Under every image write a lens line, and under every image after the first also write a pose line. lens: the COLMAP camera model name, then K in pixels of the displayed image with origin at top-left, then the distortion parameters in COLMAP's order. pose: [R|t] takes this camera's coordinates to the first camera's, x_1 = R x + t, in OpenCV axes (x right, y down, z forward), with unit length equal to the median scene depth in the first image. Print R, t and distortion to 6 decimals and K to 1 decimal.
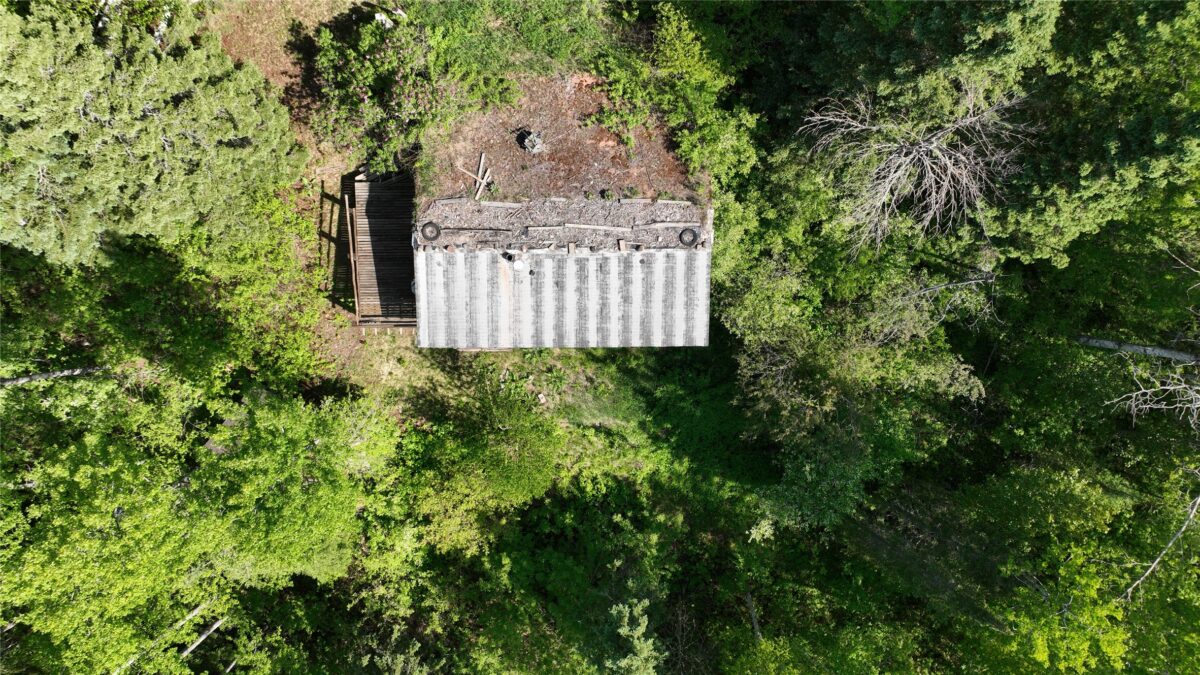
lens RADIAL K [[843.2, 0, 600.0], [0, 843.2, 337.5], [0, 0, 1]] dist [-0.003218, 0.022905]
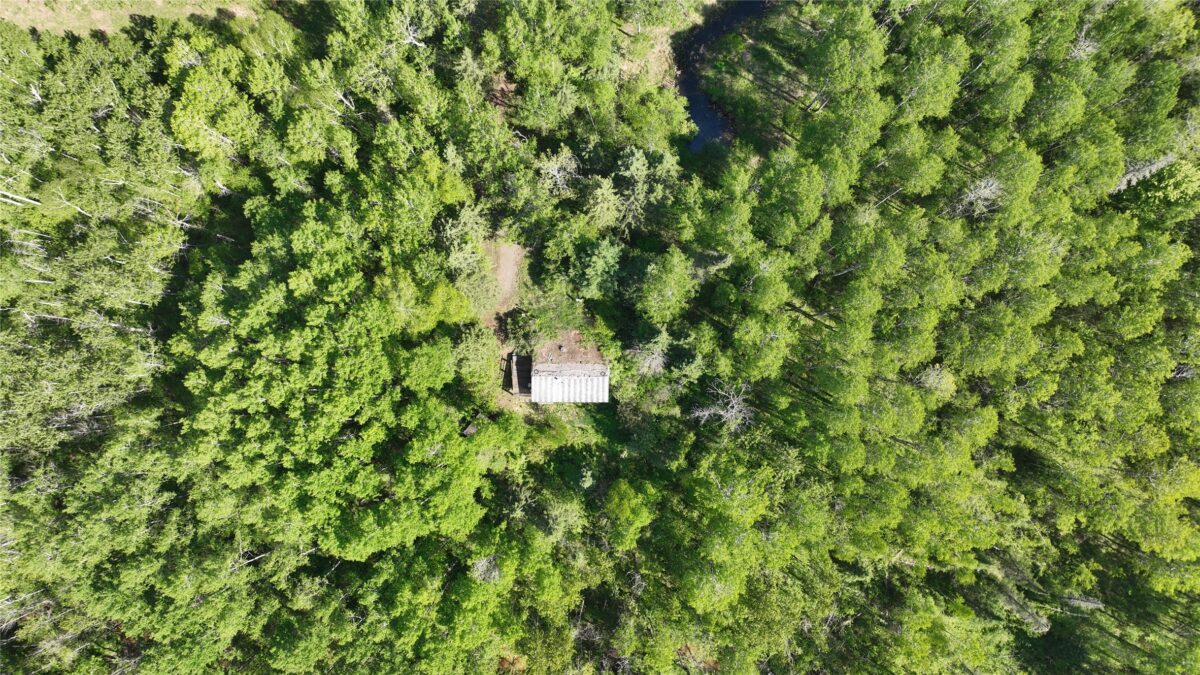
lens RADIAL K [[843.2, 0, 600.0], [0, 843.2, 337.5], [0, 0, 1]] dist [-0.003218, 0.022905]
pose [[0.999914, 0.011492, 0.006381, 0.059594], [-0.010915, 0.996395, -0.084125, 0.036479], [-0.007324, 0.084048, 0.996435, -2.598248]]
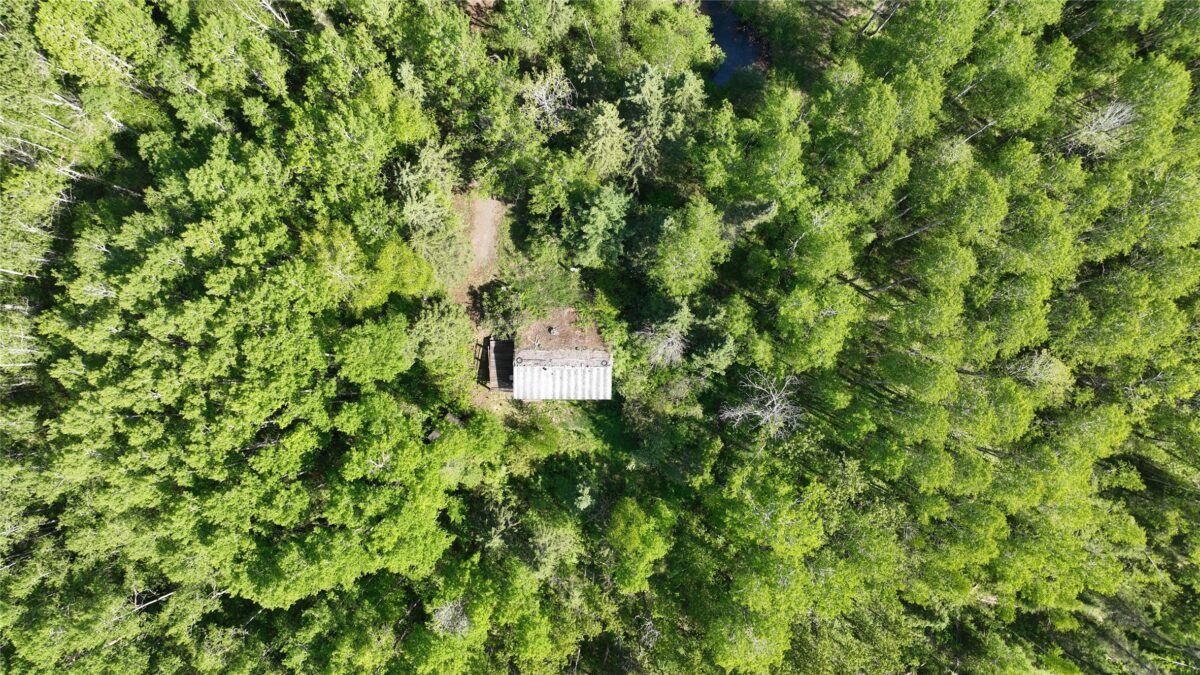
lens RADIAL K [[843.2, 0, 600.0], [0, 843.2, 337.5], [0, 0, 1]] dist [-0.003218, 0.022905]
pose [[0.999879, 0.013029, 0.008513, 0.056667], [-0.012280, 0.996498, -0.082705, 0.036122], [-0.009561, 0.082591, 0.996538, -1.839047]]
